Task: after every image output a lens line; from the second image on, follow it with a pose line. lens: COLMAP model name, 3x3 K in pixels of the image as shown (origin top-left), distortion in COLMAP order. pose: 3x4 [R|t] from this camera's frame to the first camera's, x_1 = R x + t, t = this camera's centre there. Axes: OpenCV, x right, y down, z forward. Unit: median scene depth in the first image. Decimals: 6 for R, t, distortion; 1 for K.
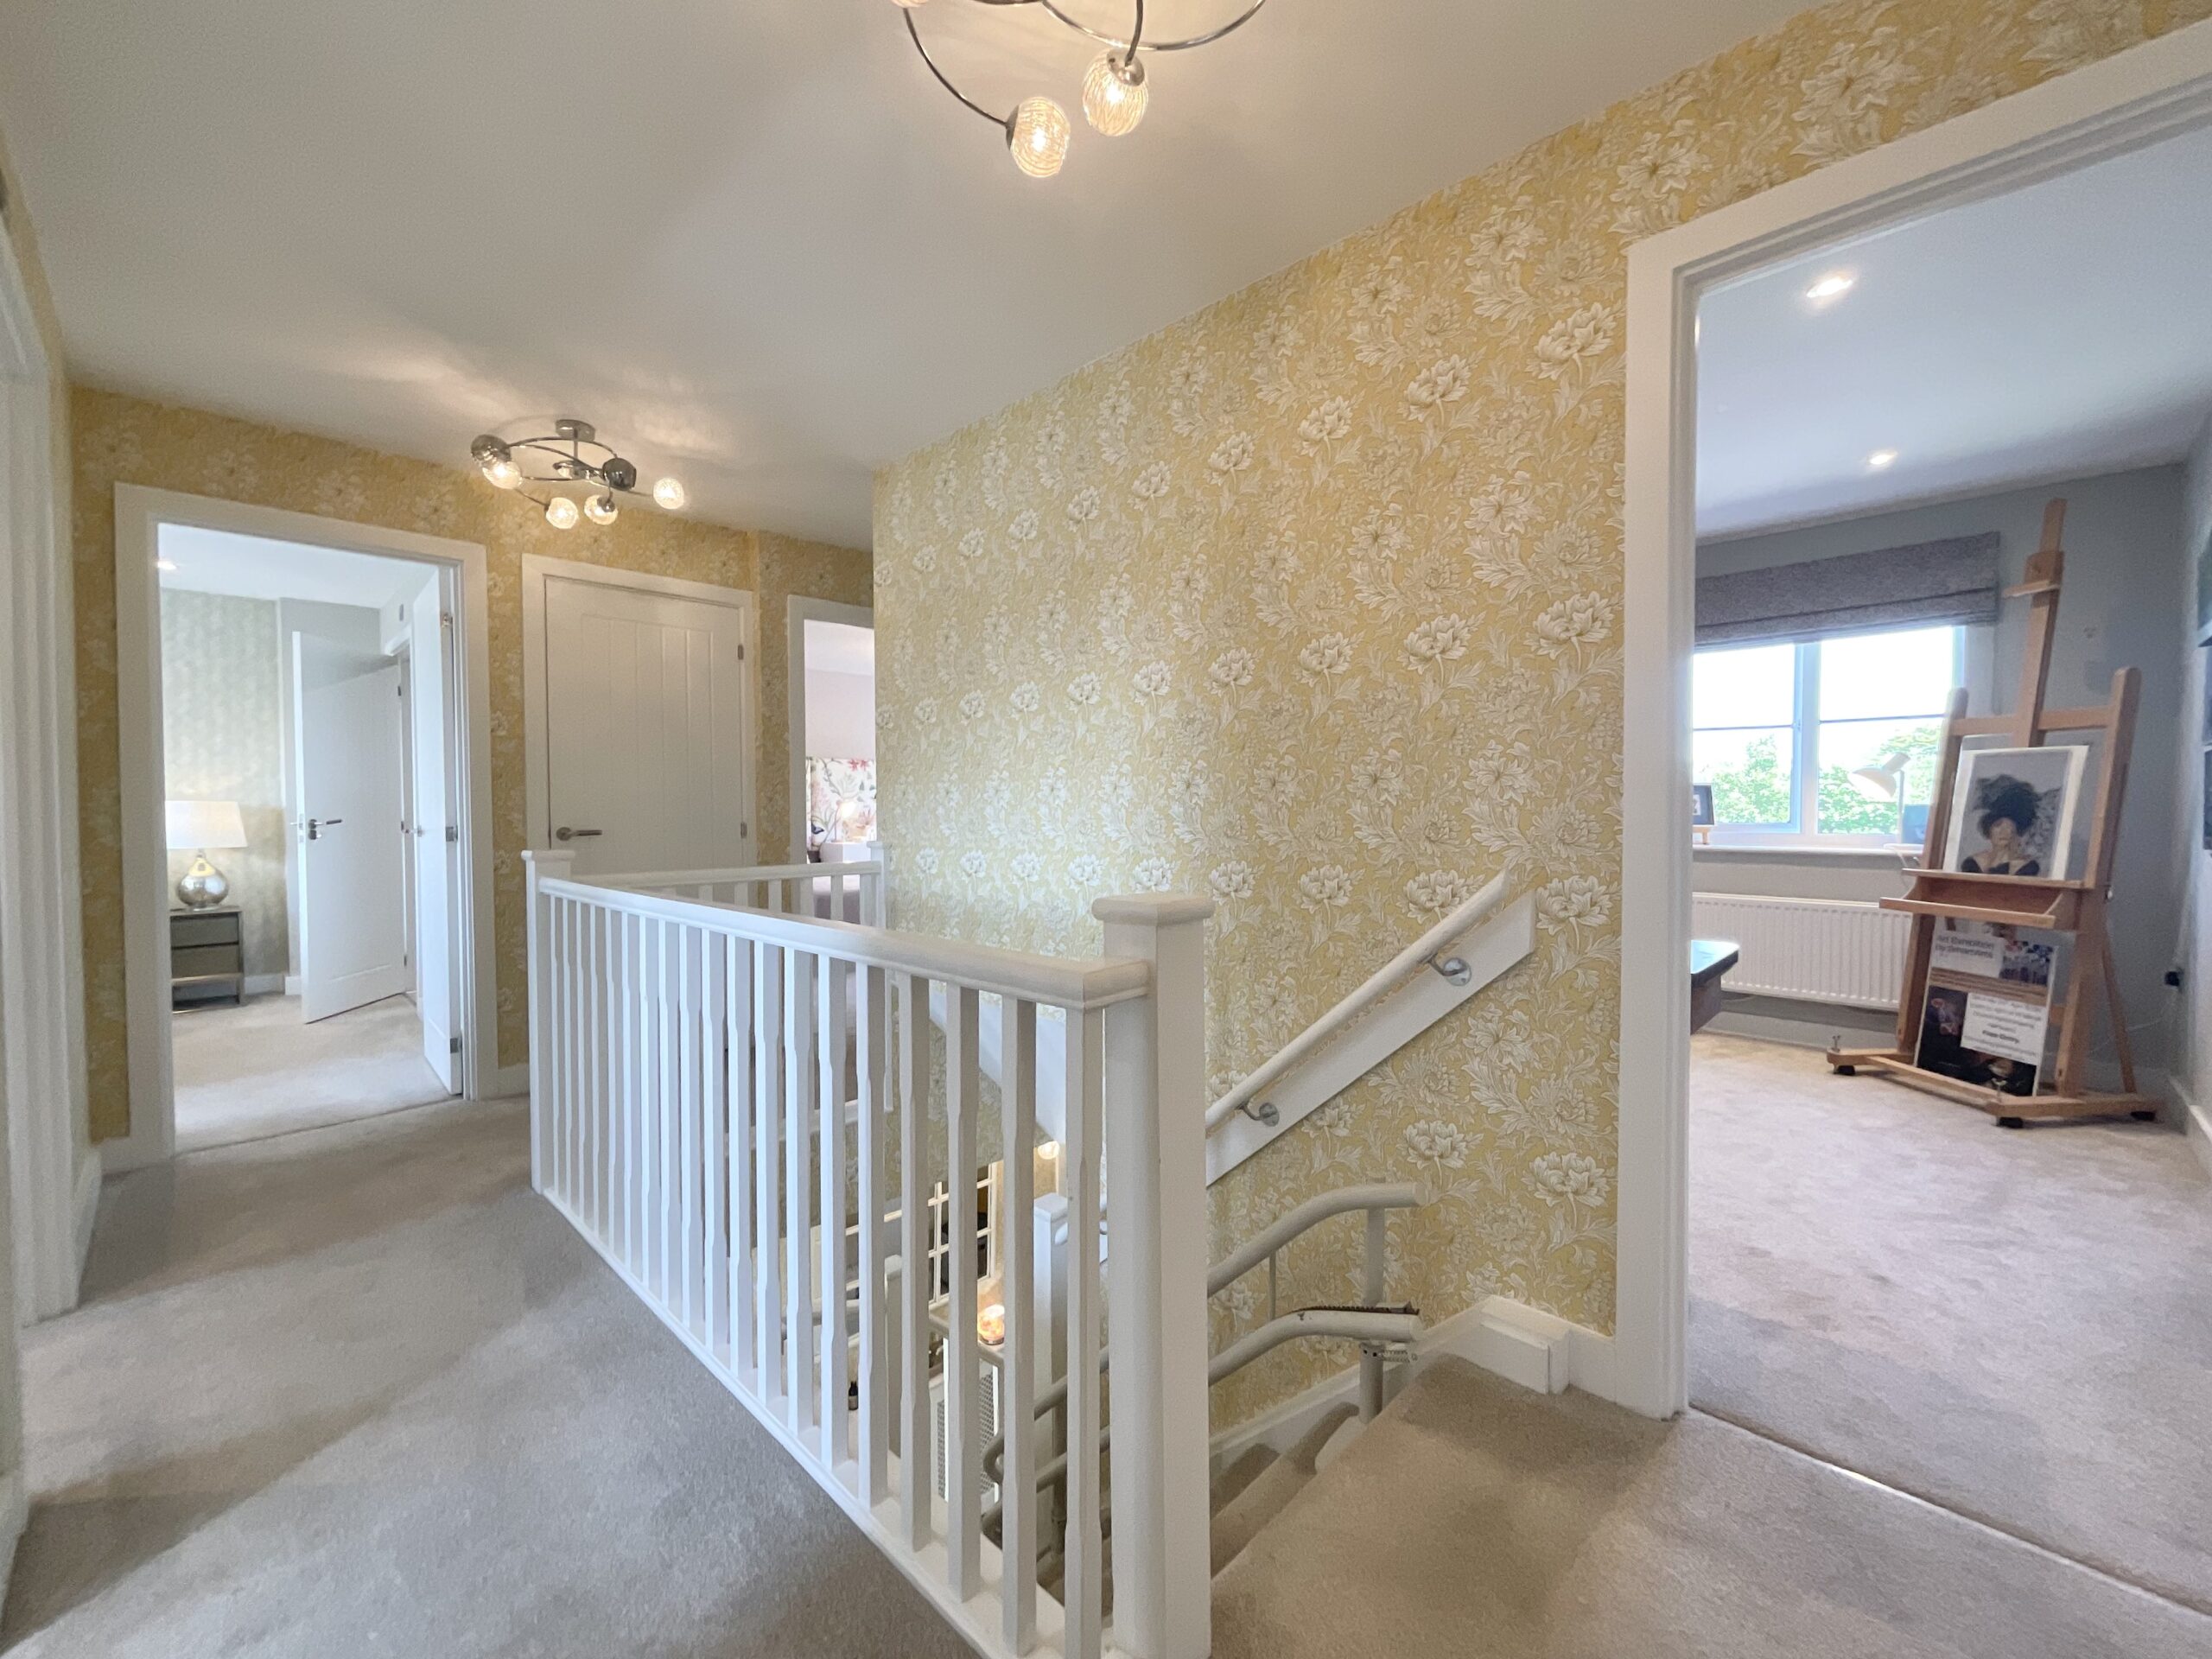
lens RADIAL K [[871.4, 0, 1061.3], [0, 871.4, 828.3], [0, 0, 1]] dist [0.047425, -0.021991]
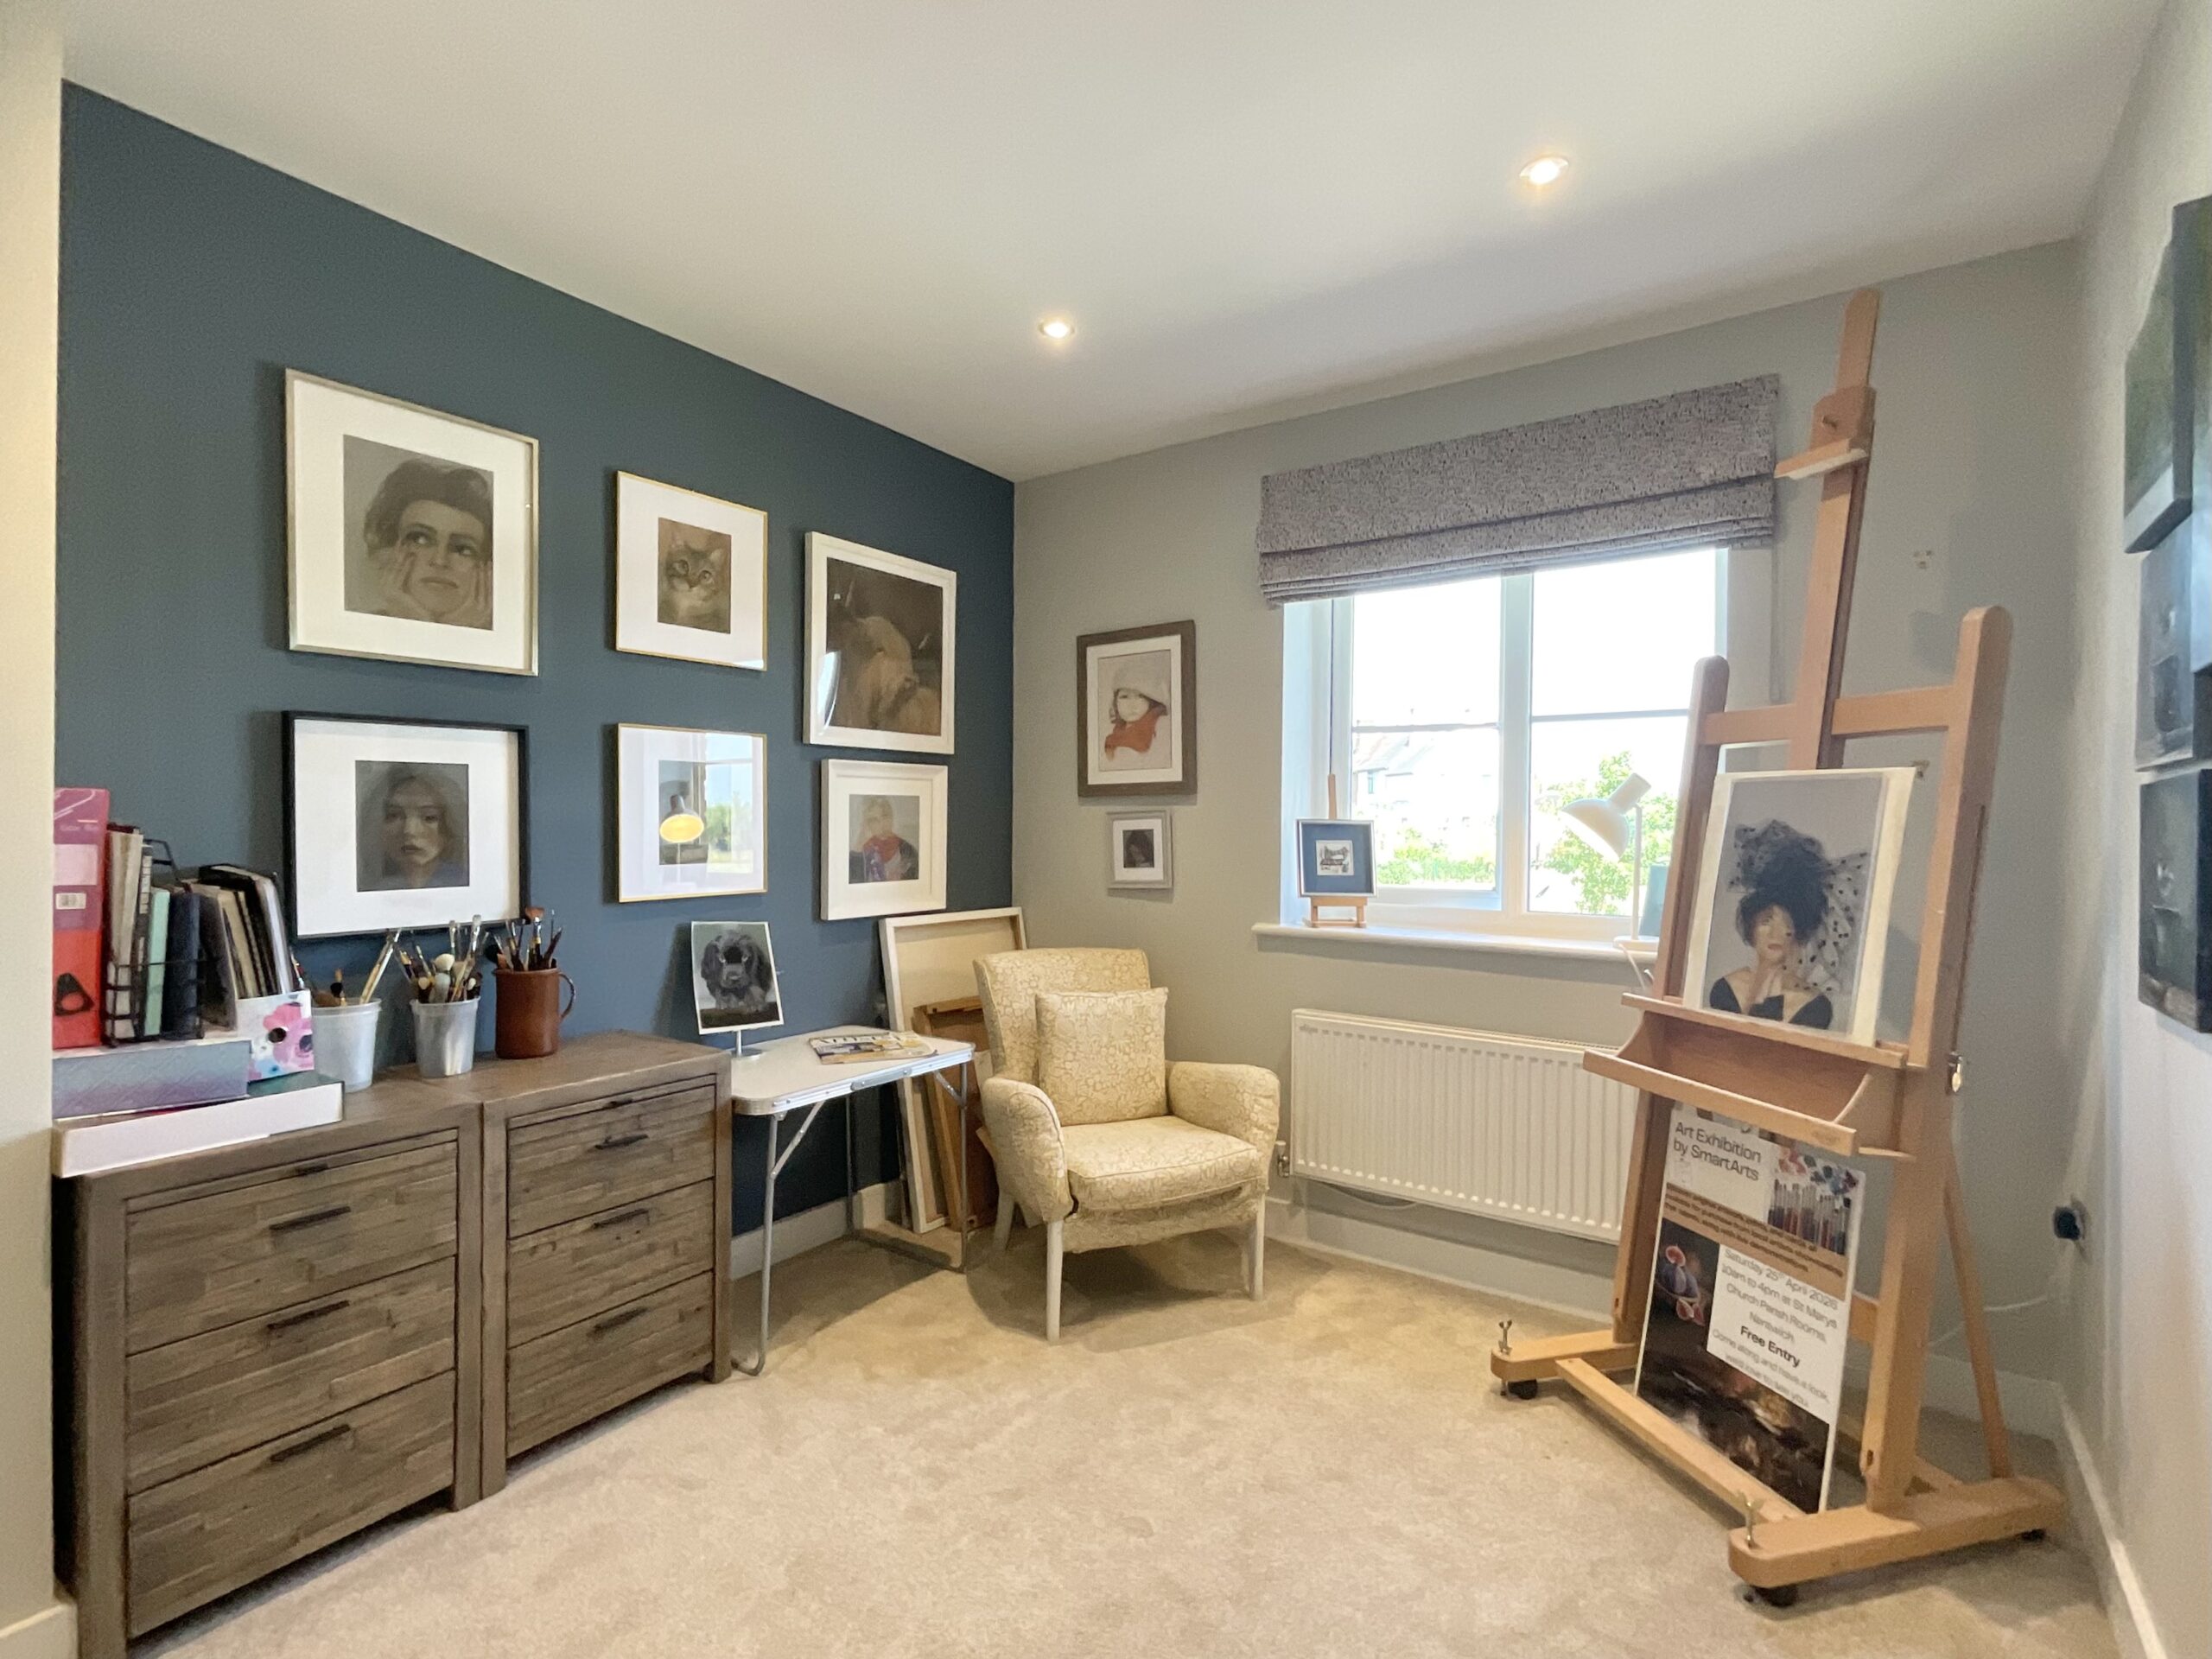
lens RADIAL K [[1017.4, 0, 1101.1], [0, 1017.4, 830.0], [0, 0, 1]] dist [-0.000113, 0.001299]
pose [[0.985573, 0.007645, 0.169077, 0.571944], [-0.005432, 0.999893, -0.013547, -0.044620], [-0.169163, 0.012433, 0.985510, 0.487897]]
